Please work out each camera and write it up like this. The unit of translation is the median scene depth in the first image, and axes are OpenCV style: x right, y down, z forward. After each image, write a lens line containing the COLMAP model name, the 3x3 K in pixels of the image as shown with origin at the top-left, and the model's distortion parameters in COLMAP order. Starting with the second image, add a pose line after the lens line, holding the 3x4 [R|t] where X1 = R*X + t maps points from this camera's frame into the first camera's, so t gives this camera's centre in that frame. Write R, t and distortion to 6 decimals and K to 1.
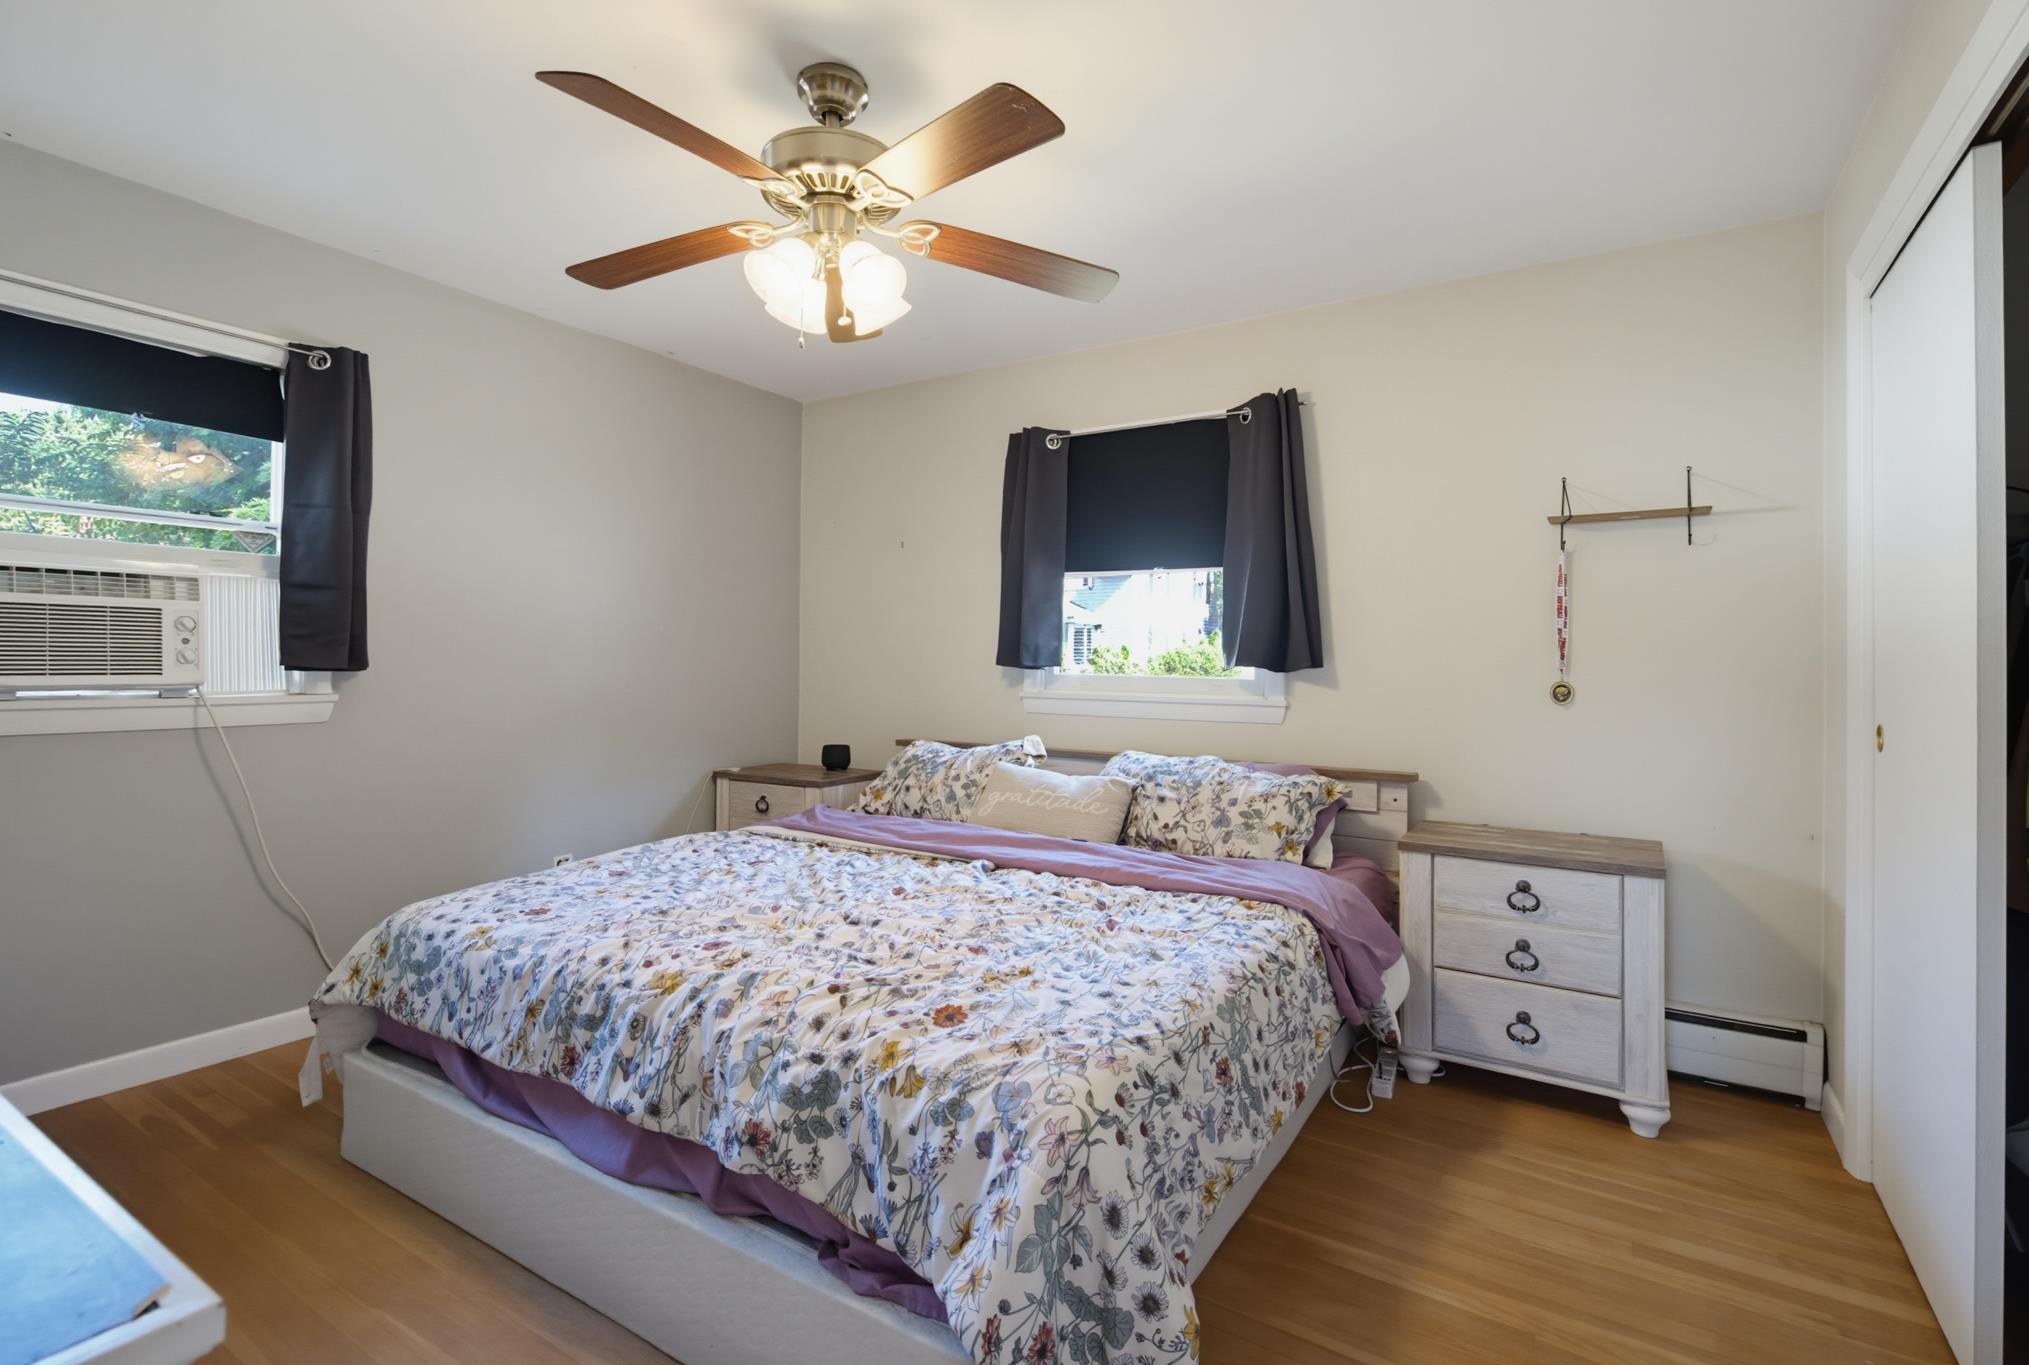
lens RADIAL K [[926.8, 0, 1020.4], [0, 926.8, 672.9], [0, 0, 1]] dist [0.002559, 0.000157]
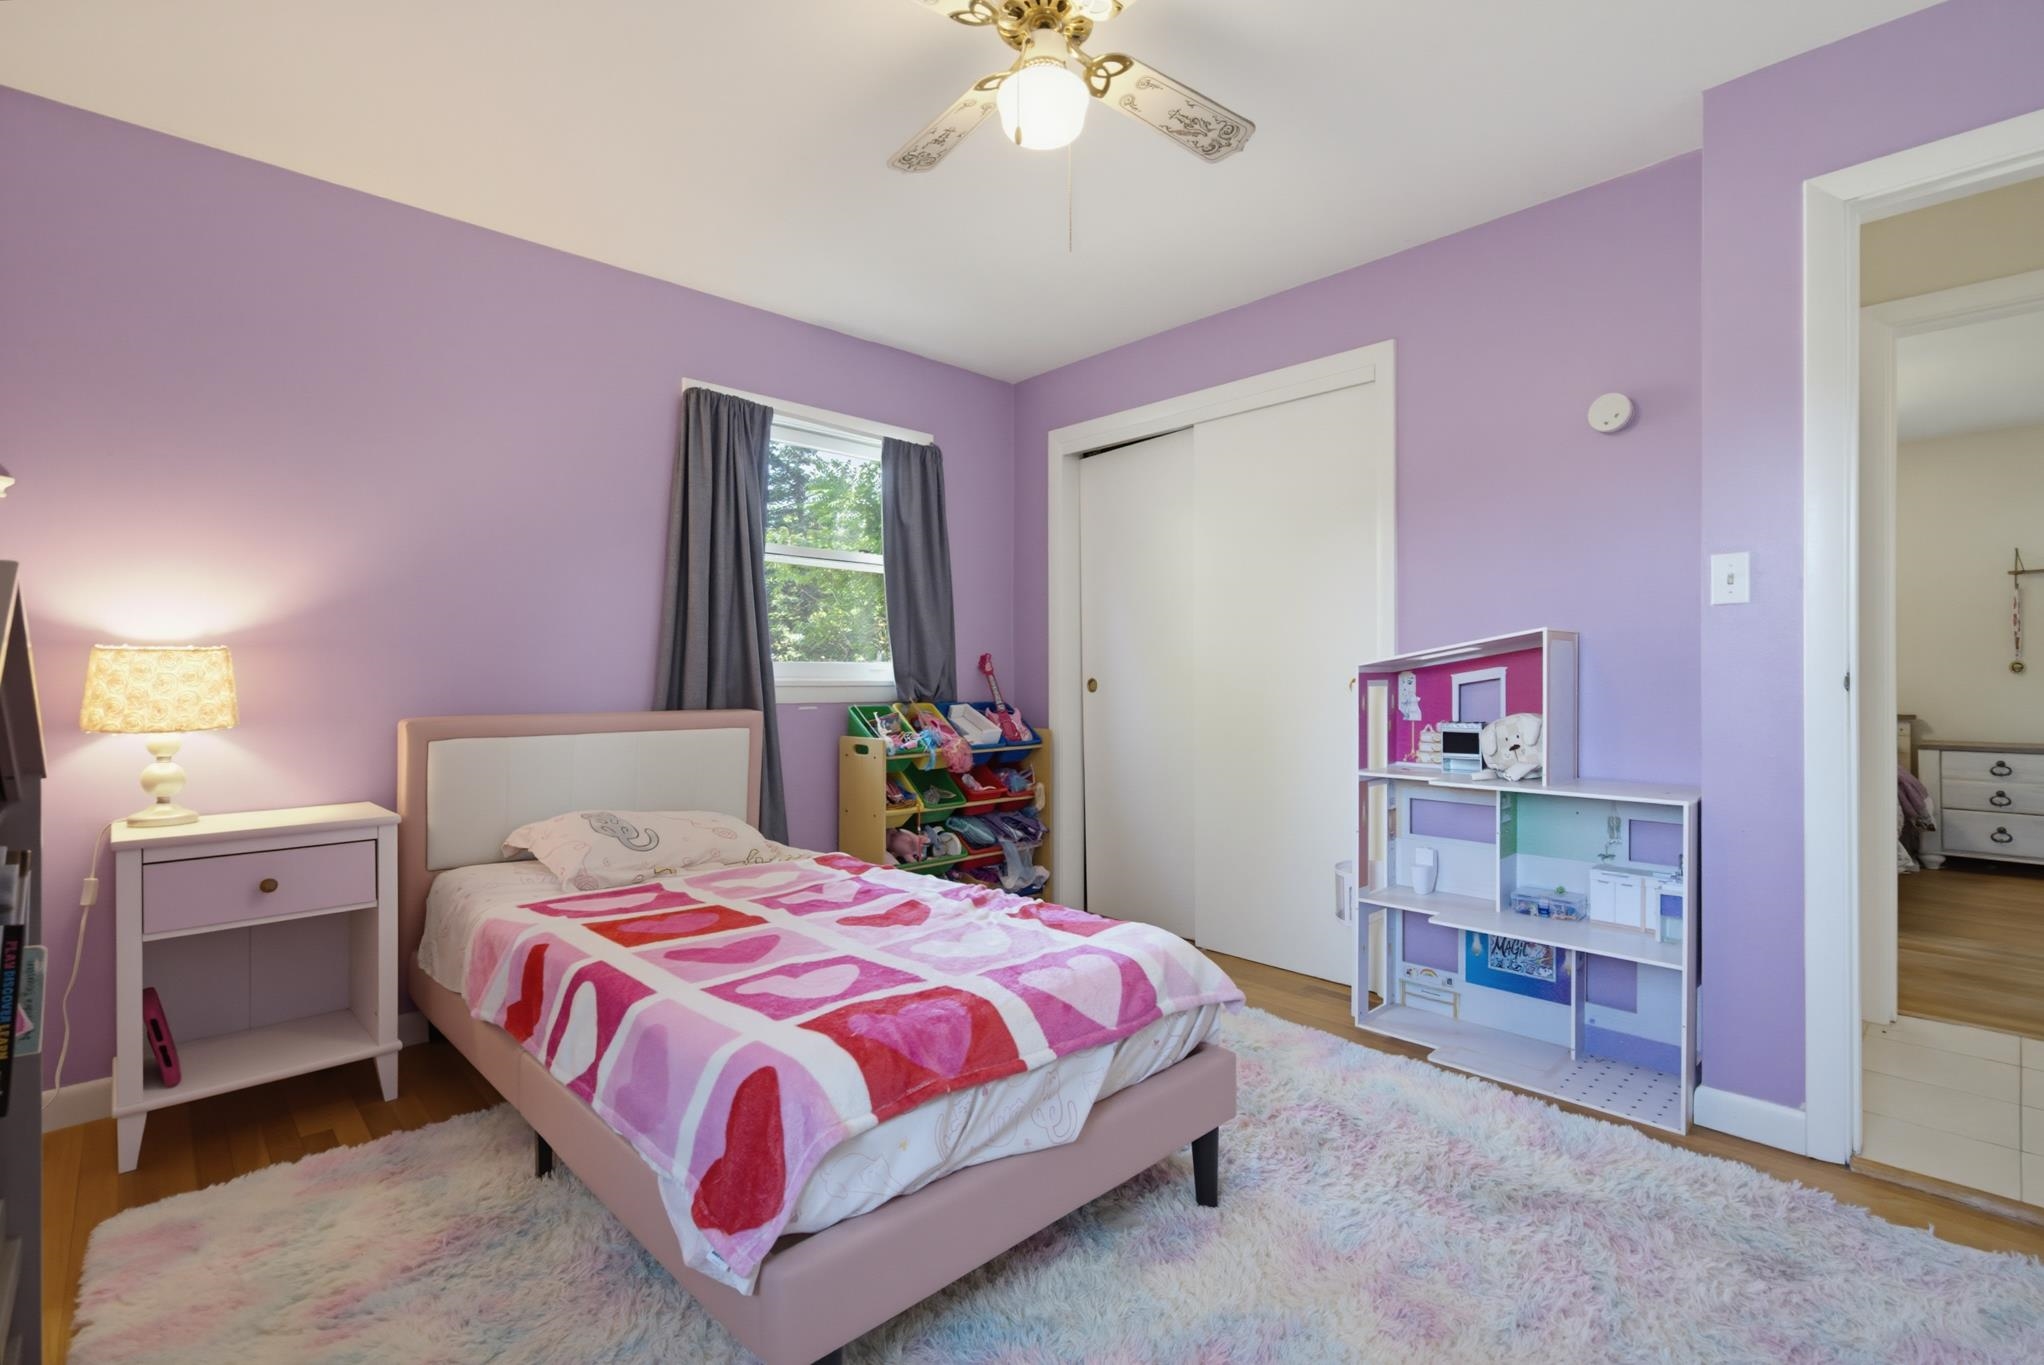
lens RADIAL K [[933.6, 0, 1018.9], [0, 933.6, 683.5], [0, 0, 1]] dist [0.002559, 0.000157]
pose [[0.972749, -0.008634, -0.231700, -1.008610], [0.008439, 0.999963, -0.001833, 0.045048], [0.231707, -0.000173, 0.972786, -1.396693]]
